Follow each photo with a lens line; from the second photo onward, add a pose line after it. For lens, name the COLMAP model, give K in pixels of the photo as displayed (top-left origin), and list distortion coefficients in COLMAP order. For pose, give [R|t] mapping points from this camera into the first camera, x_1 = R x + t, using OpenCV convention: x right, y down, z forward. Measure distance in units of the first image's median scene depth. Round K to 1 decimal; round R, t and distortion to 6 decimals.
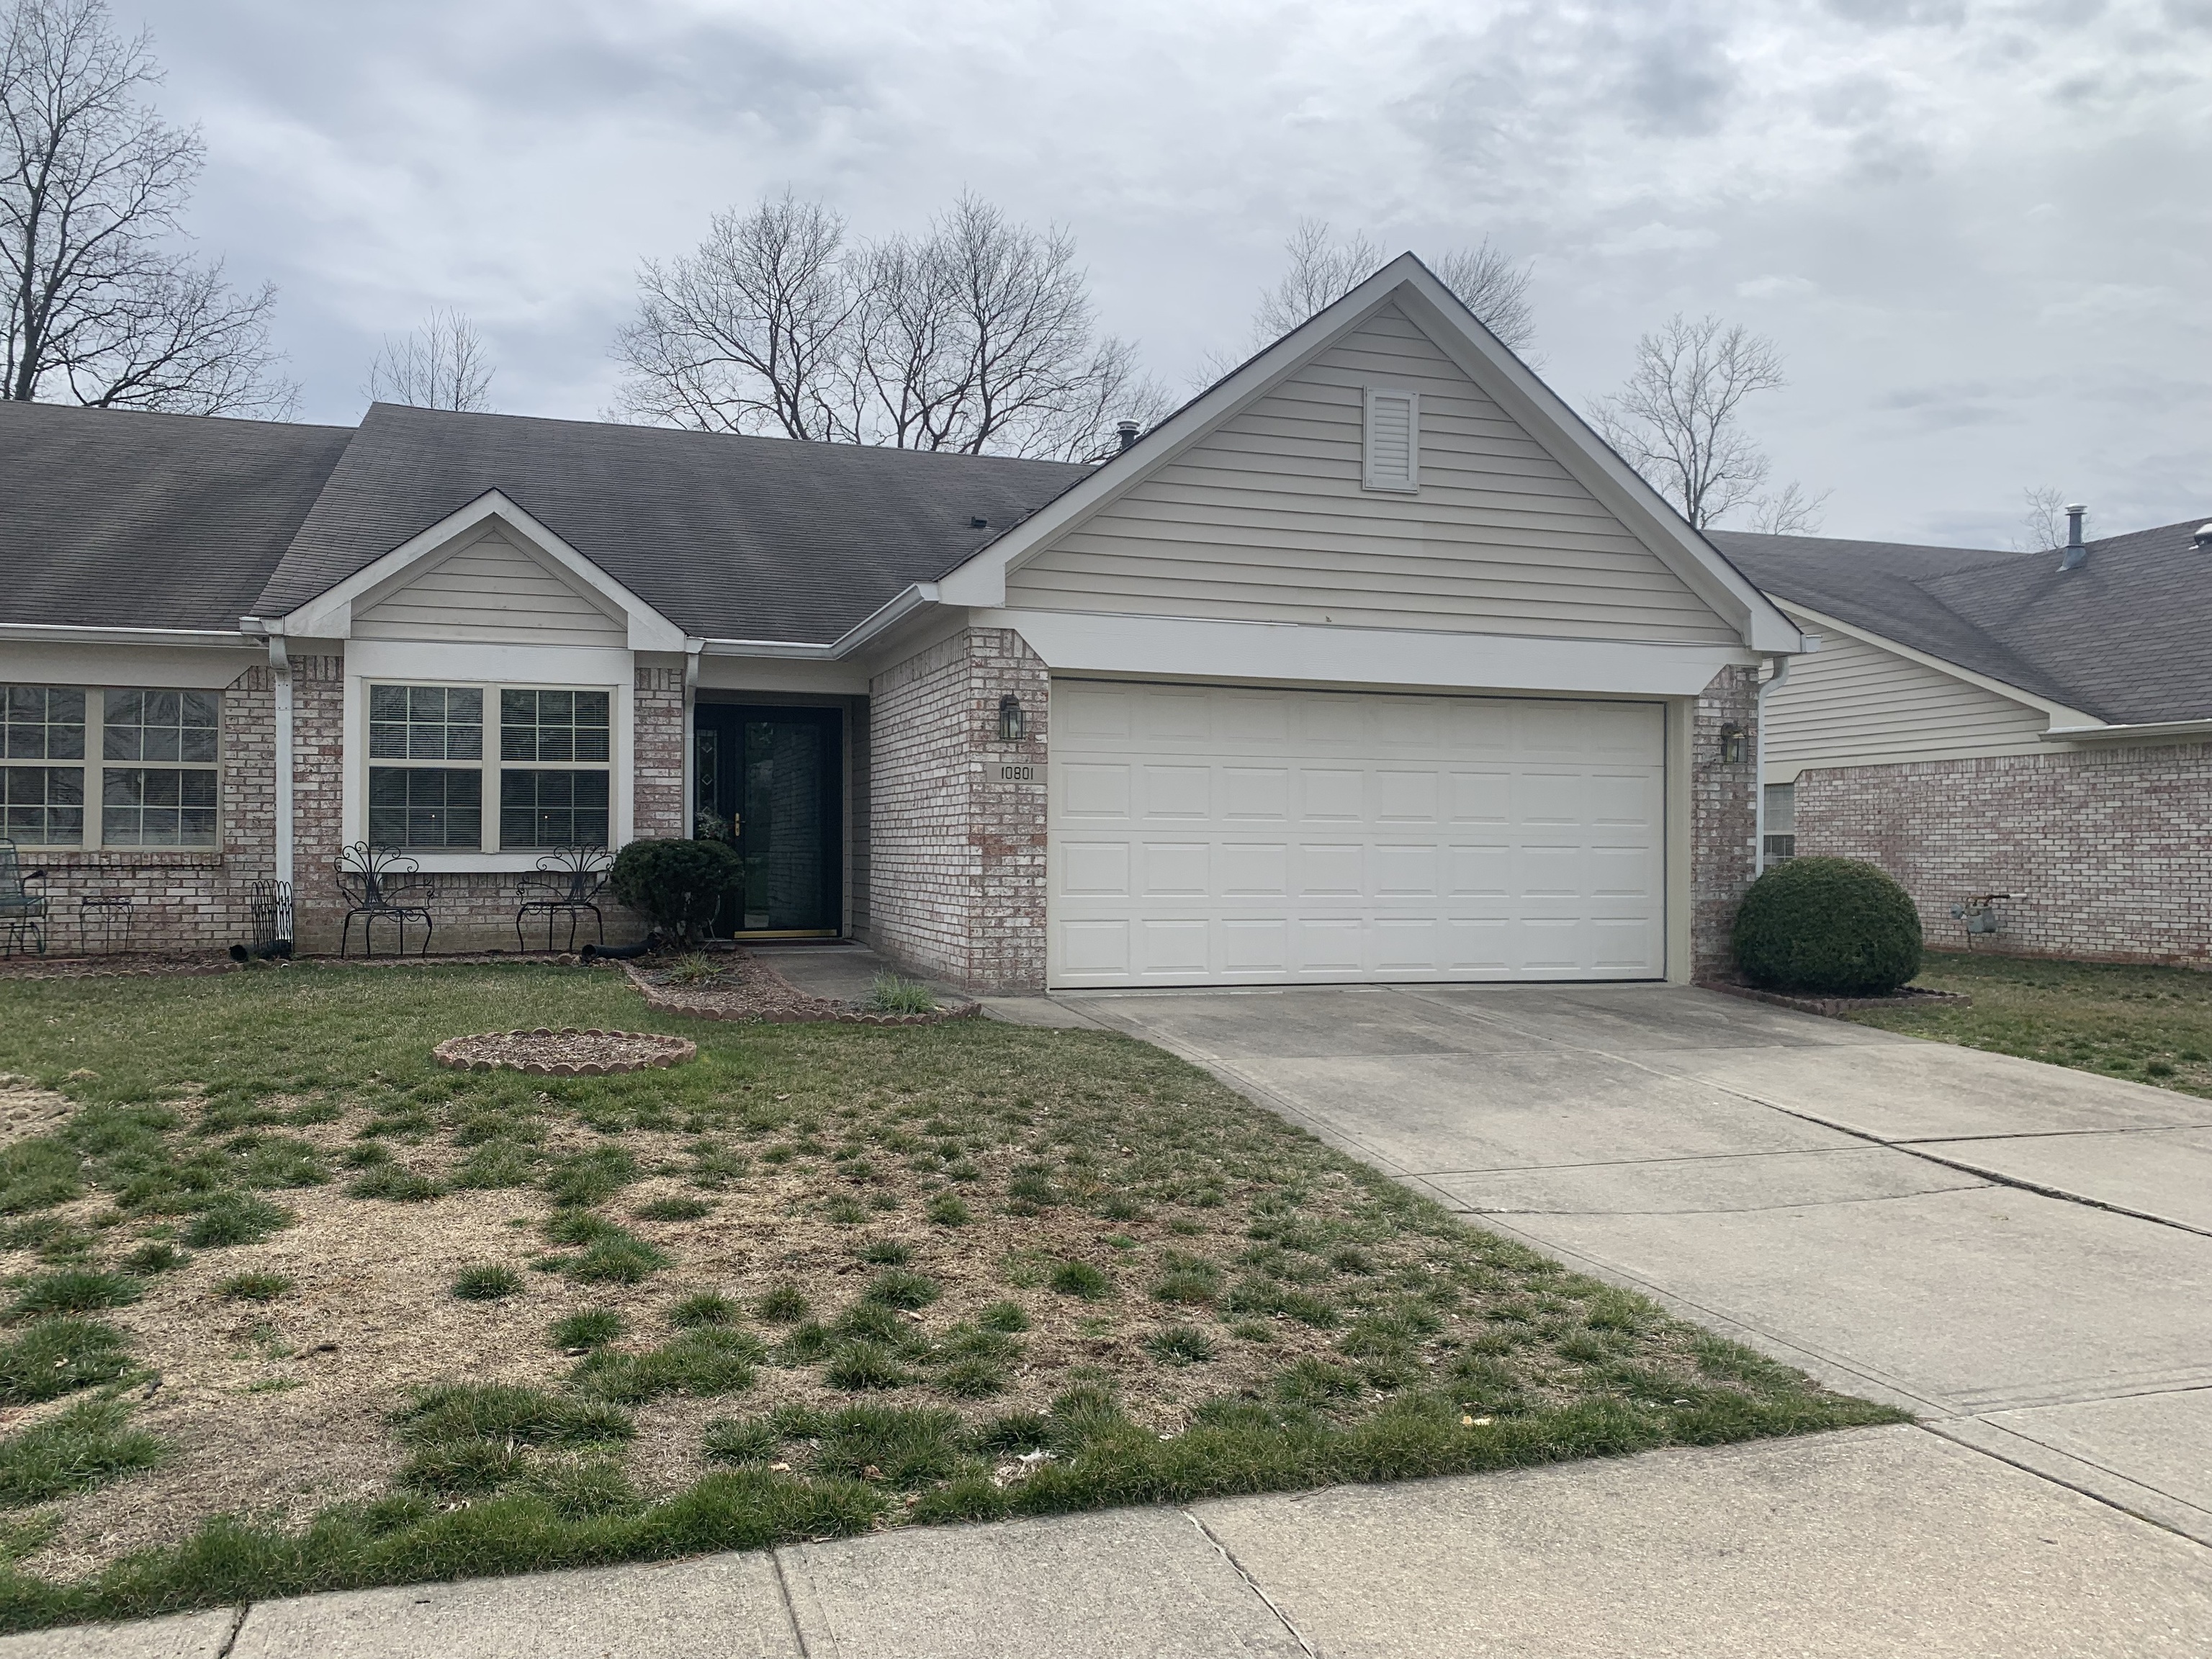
lens RADIAL K [[1664.3, 0, 1106.0], [0, 1664.3, 829.5], [0, 0, 1]] dist [0.129977, -0.164653]
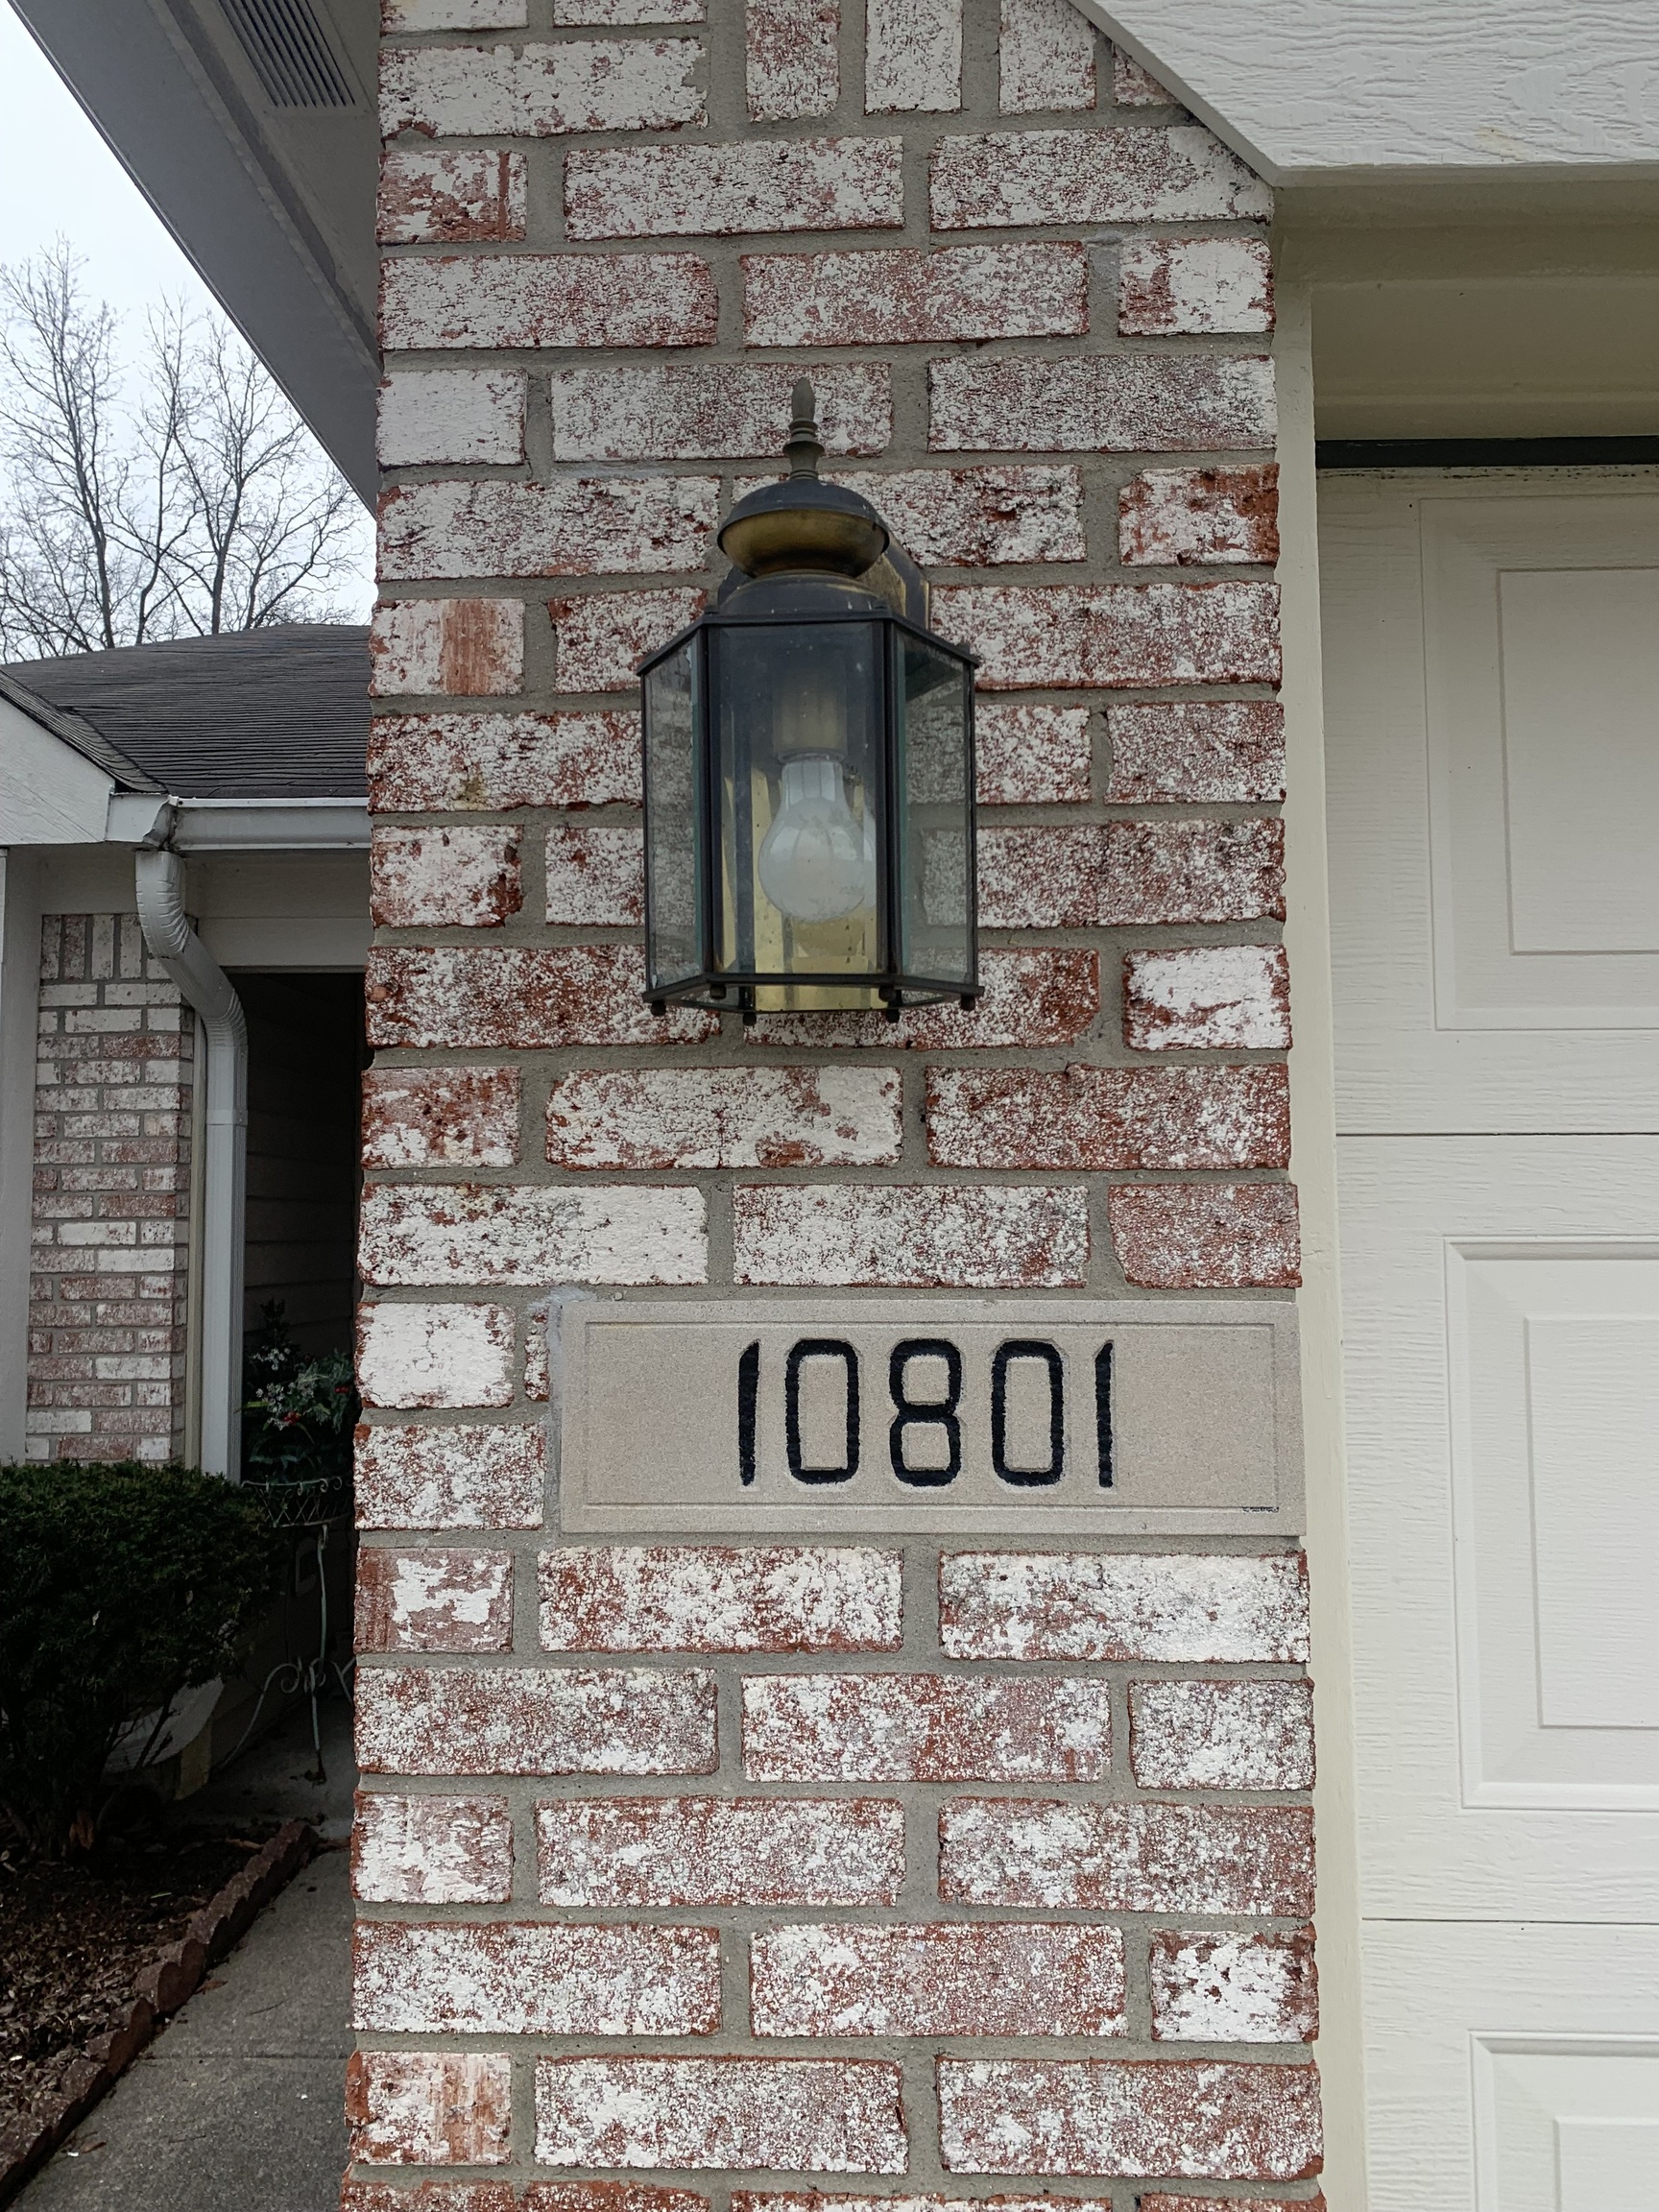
lens RADIAL K [[1698.9, 0, 817.6], [0, 1698.9, 1090.5], [0, 0, 1]] dist [0.015635, 0.006276]
pose [[0.934091, -0.038487, -0.354954, -0.026798], [0.013574, 0.997282, -0.072413, -0.043621], [0.356776, 0.062822, 0.932075, 0.907094]]
